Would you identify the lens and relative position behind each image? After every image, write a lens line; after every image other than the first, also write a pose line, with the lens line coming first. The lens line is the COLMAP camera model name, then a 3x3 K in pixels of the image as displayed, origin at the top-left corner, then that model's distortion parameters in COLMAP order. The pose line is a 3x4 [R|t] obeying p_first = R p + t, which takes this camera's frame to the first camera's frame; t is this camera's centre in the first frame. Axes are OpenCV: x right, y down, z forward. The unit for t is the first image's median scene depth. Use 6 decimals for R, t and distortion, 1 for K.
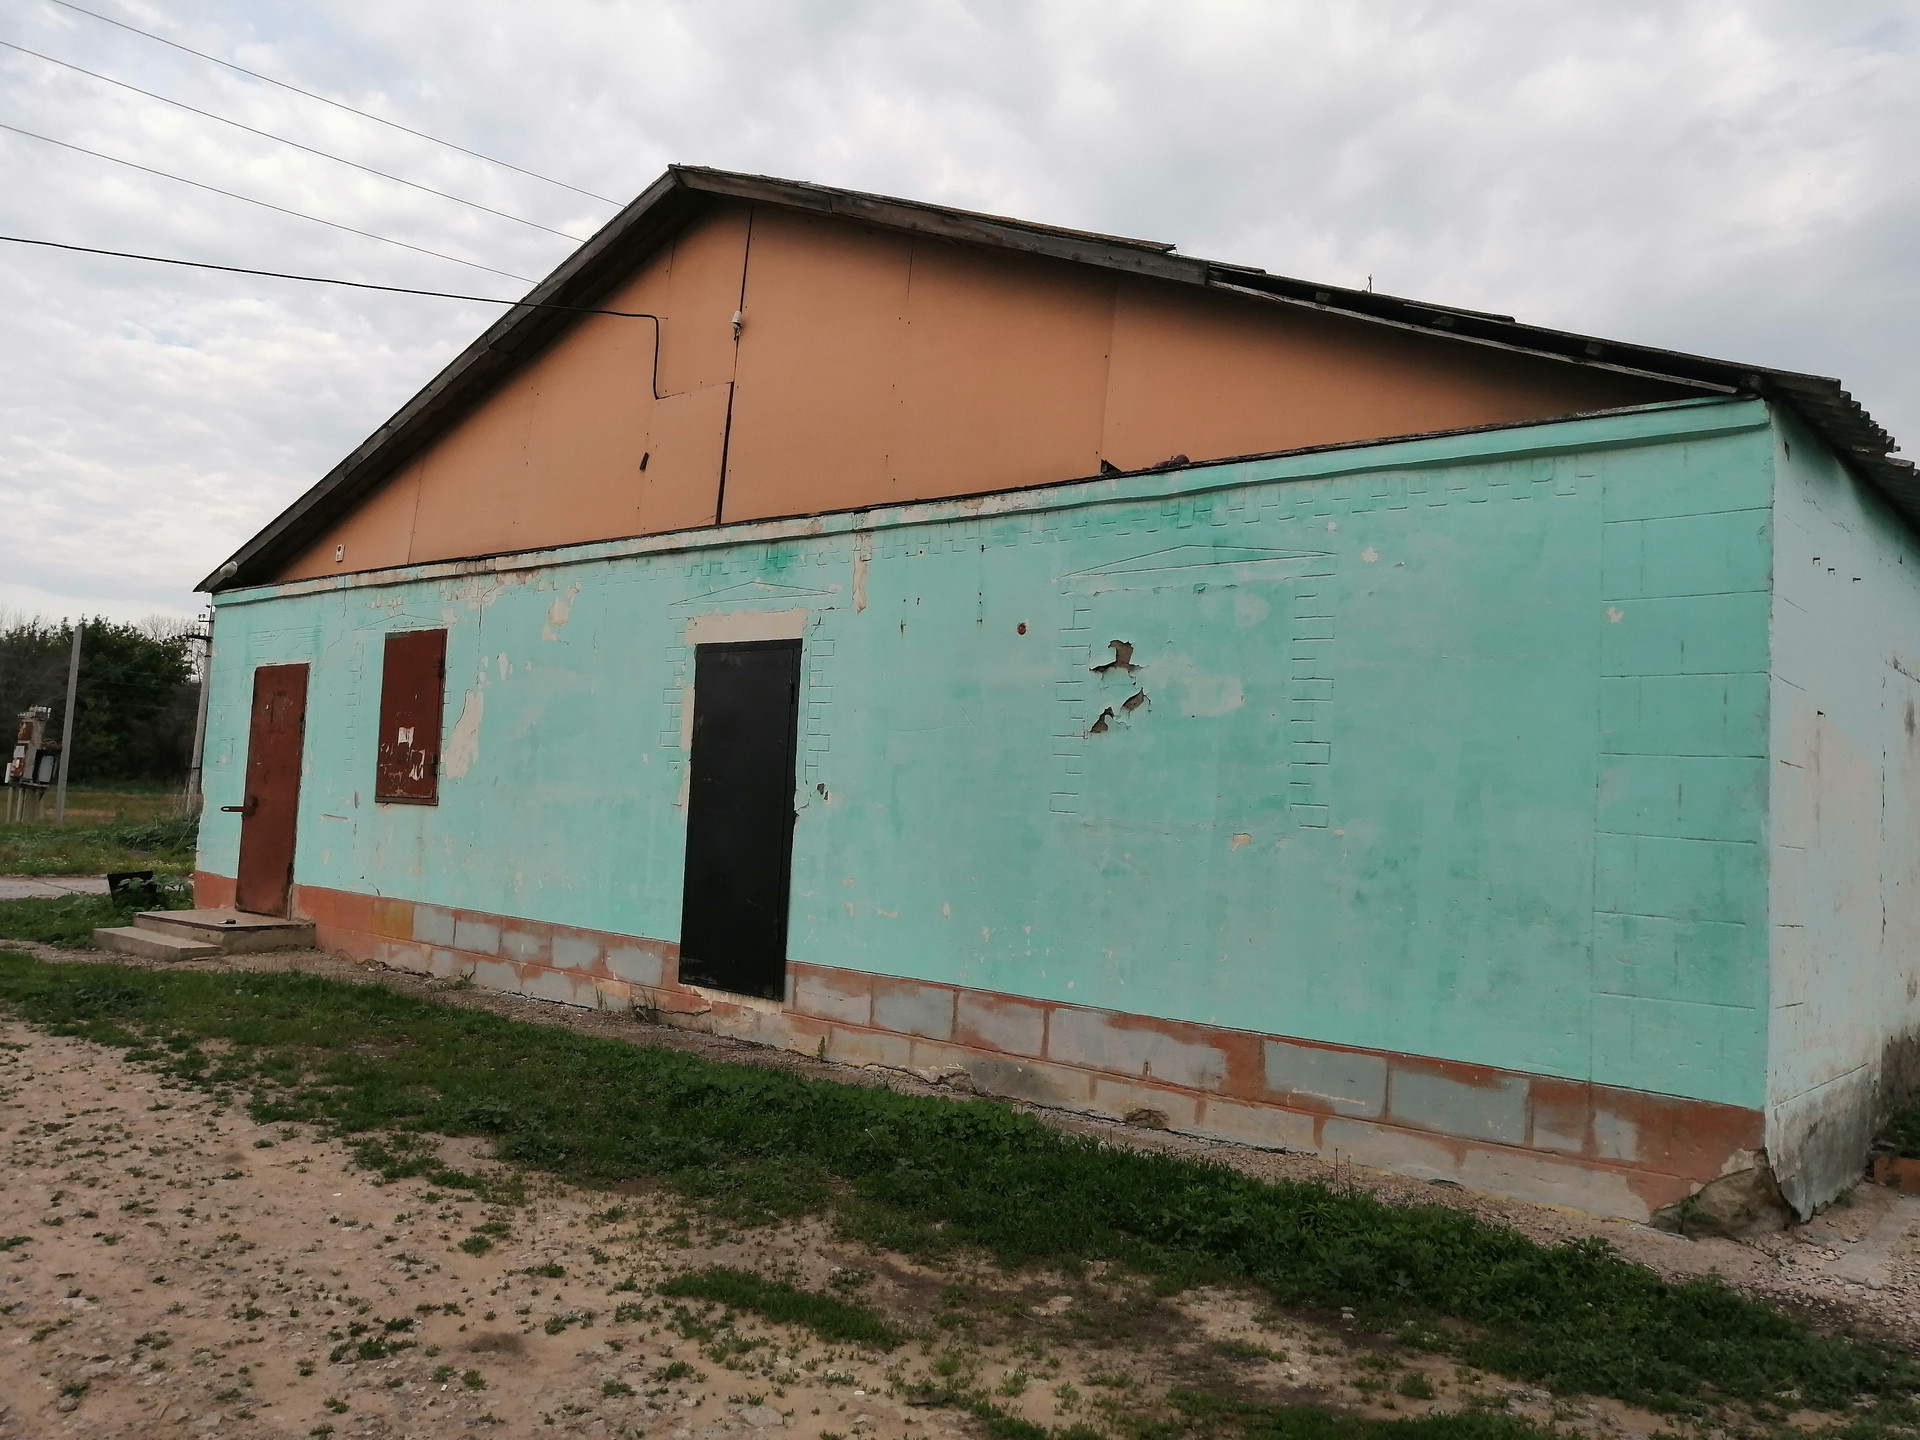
lens RADIAL K [[1518.5, 0, 960.0], [0, 1518.5, 720.0], [0, 0, 1]] dist [0.003656, 0.050307]
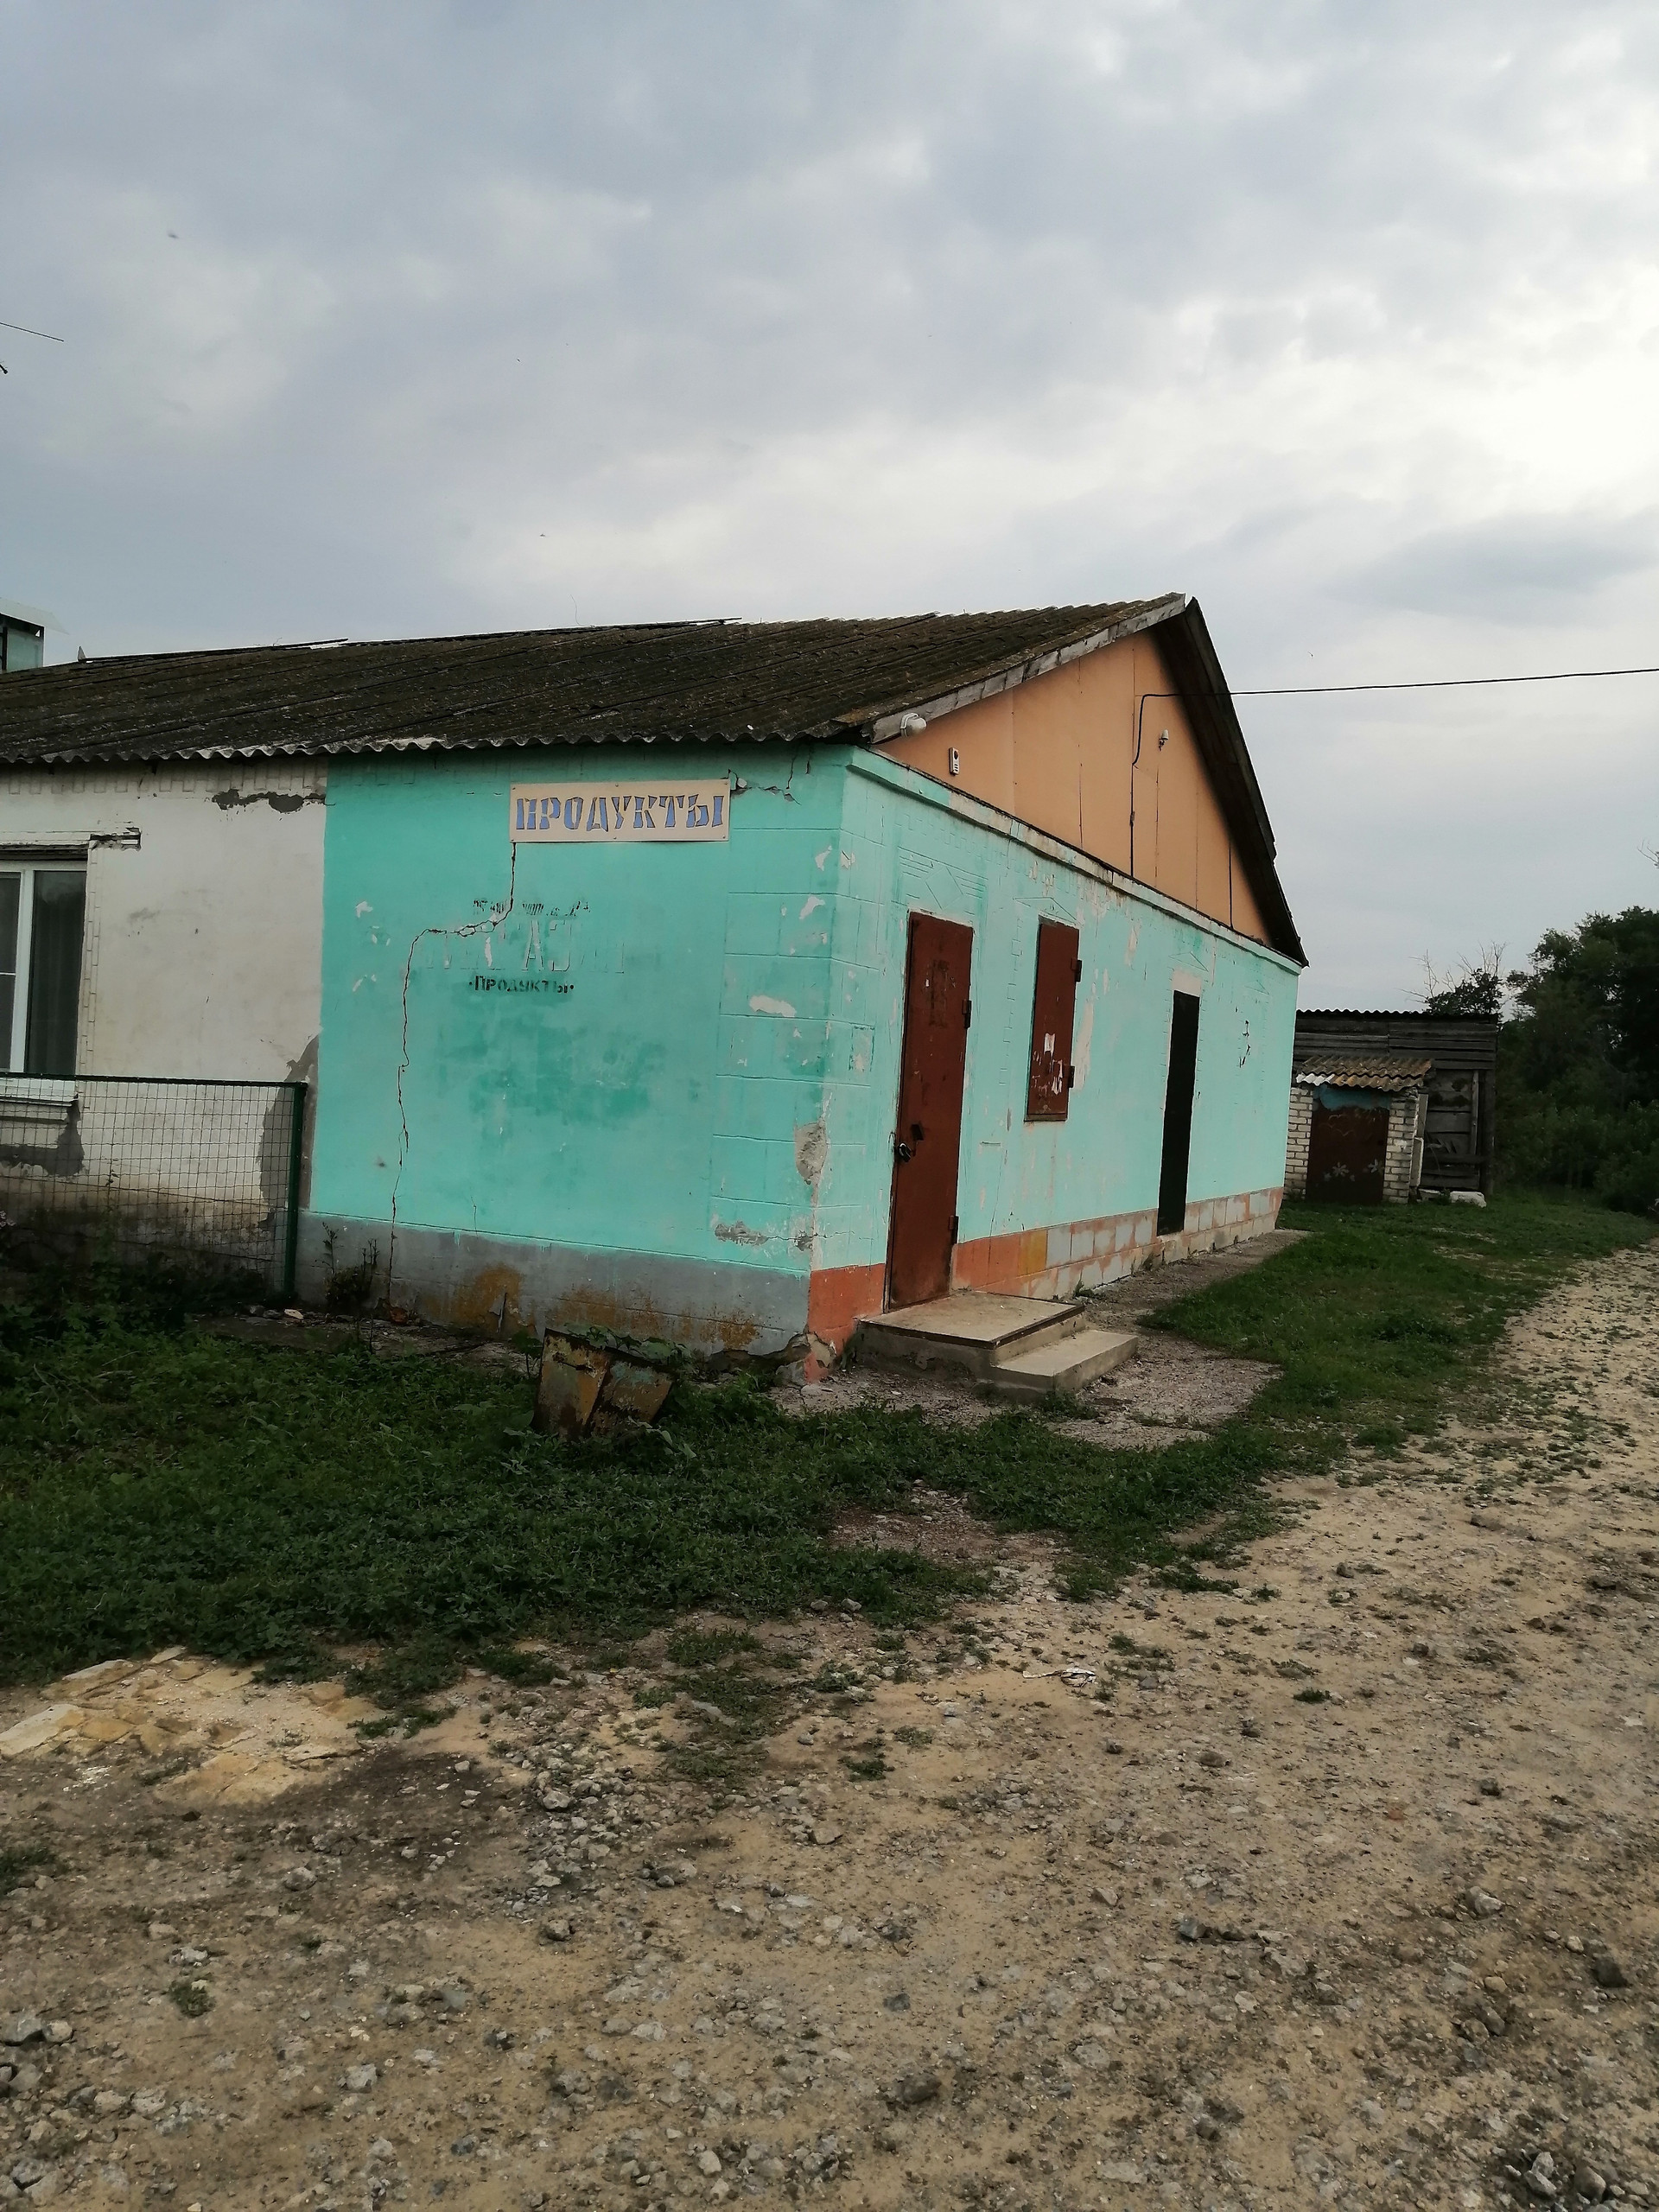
lens RADIAL K [[1749.4, 0, 829.5], [0, 1749.4, 1106.0], [0, 0, 1]] dist [0.003656, 0.050307]
pose [[-0.287760, -0.088145, 0.953637, -1.327135], [-0.134266, 0.989634, 0.050957, 0.012287], [-0.948244, -0.113378, -0.296612, 1.458984]]
